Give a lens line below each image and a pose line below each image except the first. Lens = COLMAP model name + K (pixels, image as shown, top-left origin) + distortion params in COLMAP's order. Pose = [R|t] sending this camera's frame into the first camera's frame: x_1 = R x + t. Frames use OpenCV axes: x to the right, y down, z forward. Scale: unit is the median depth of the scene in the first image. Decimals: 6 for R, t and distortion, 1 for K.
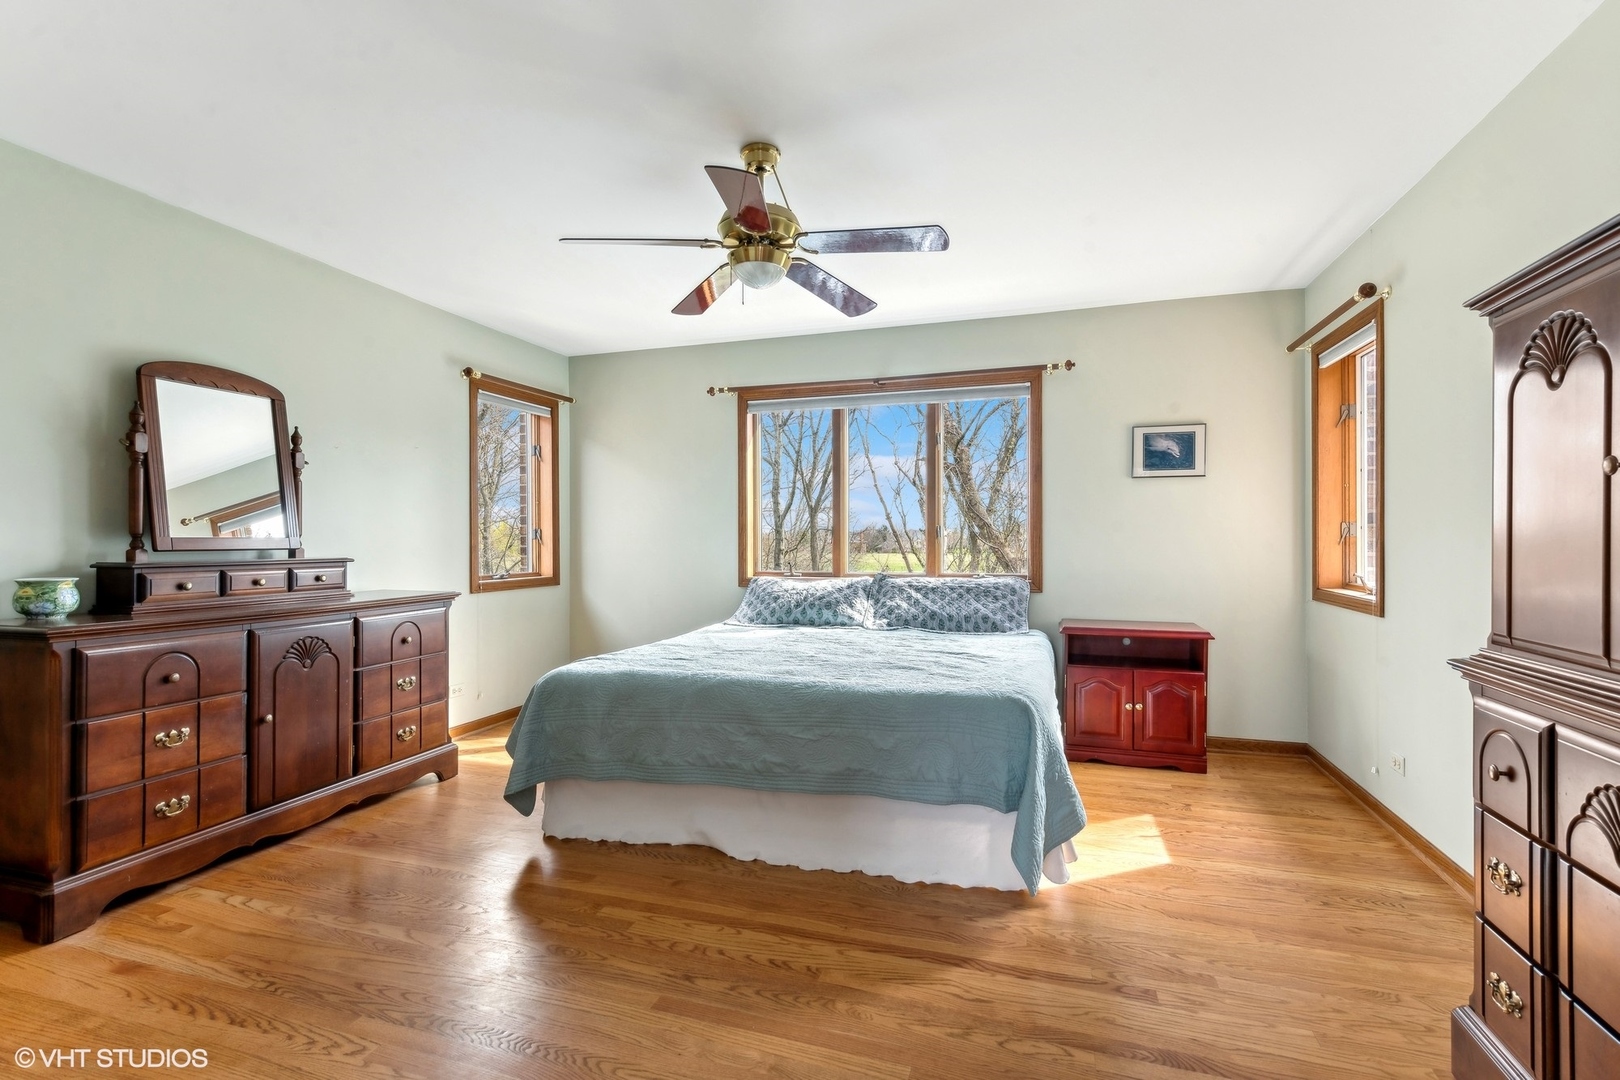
lens RADIAL K [[727.2, 0, 812.3], [0, 727.2, 537.8], [0, 0, 1]] dist [0.007726, -0.000652]
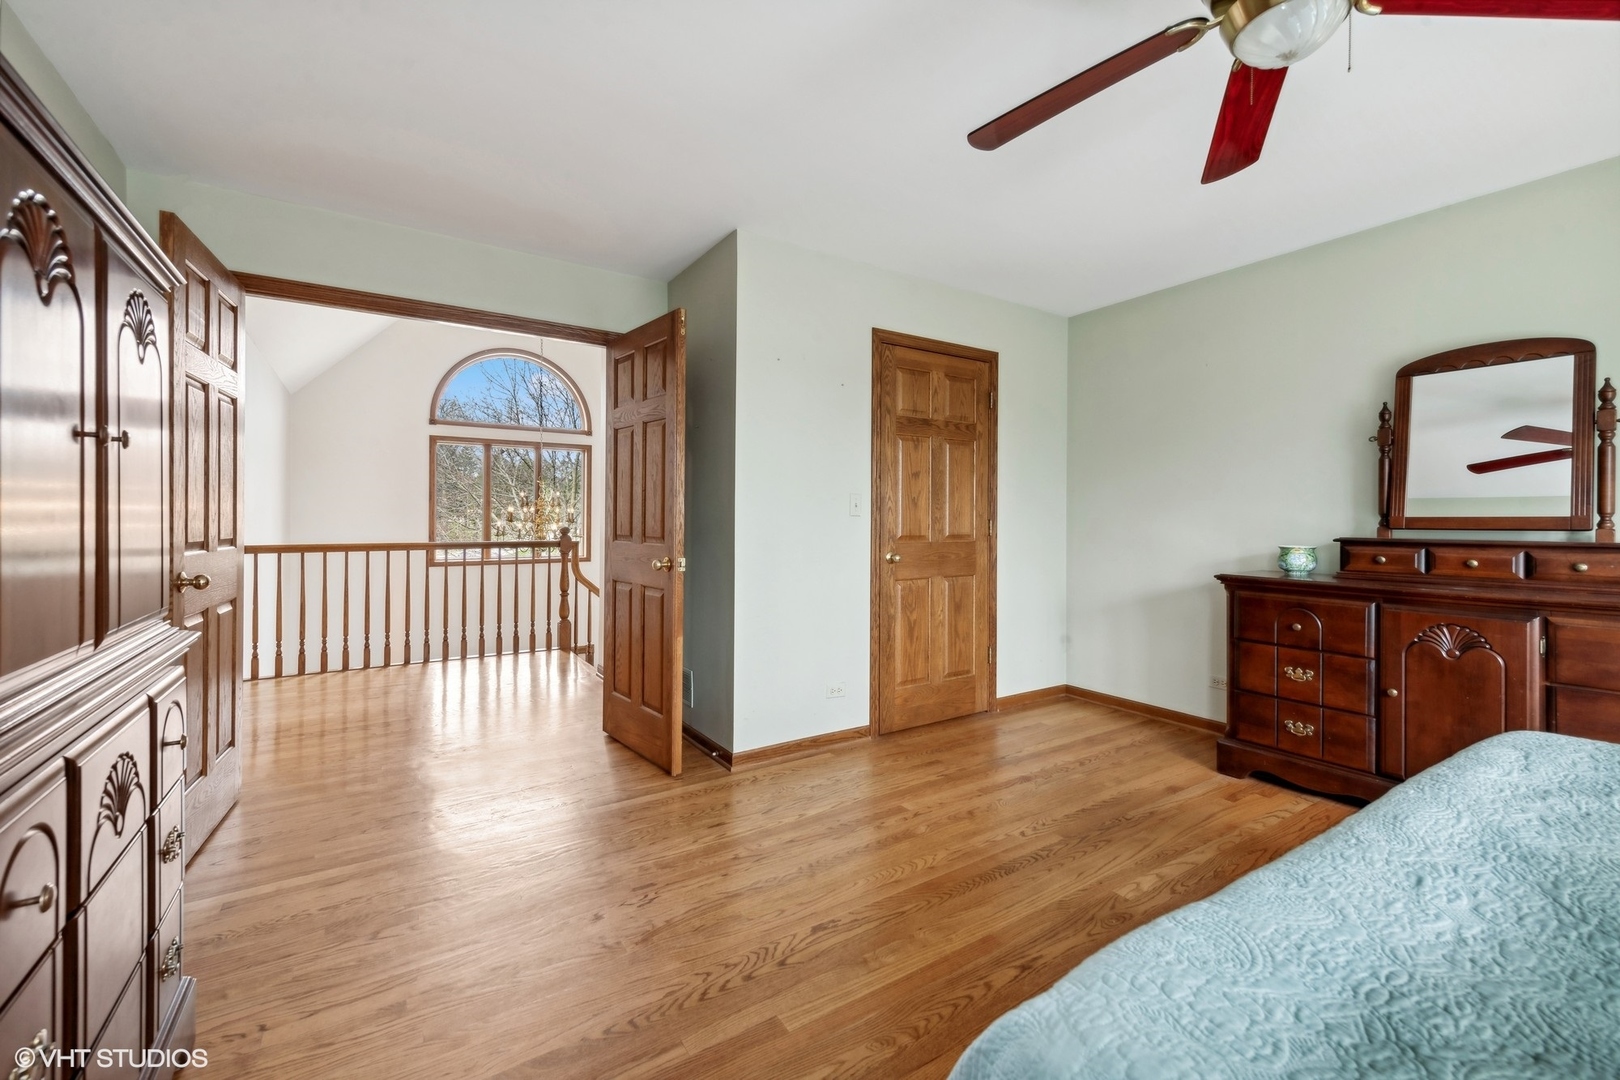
lens RADIAL K [[664.5, 0, 811.6], [0, 664.5, 527.2], [0, 0, 1]] dist [0.000617, 0.000062]
pose [[-0.637325, 0.006150, -0.770571, 0.580239], [0.001073, 0.999974, 0.007094, 0.007929], [0.770595, 0.003695, -0.637315, 1.132307]]
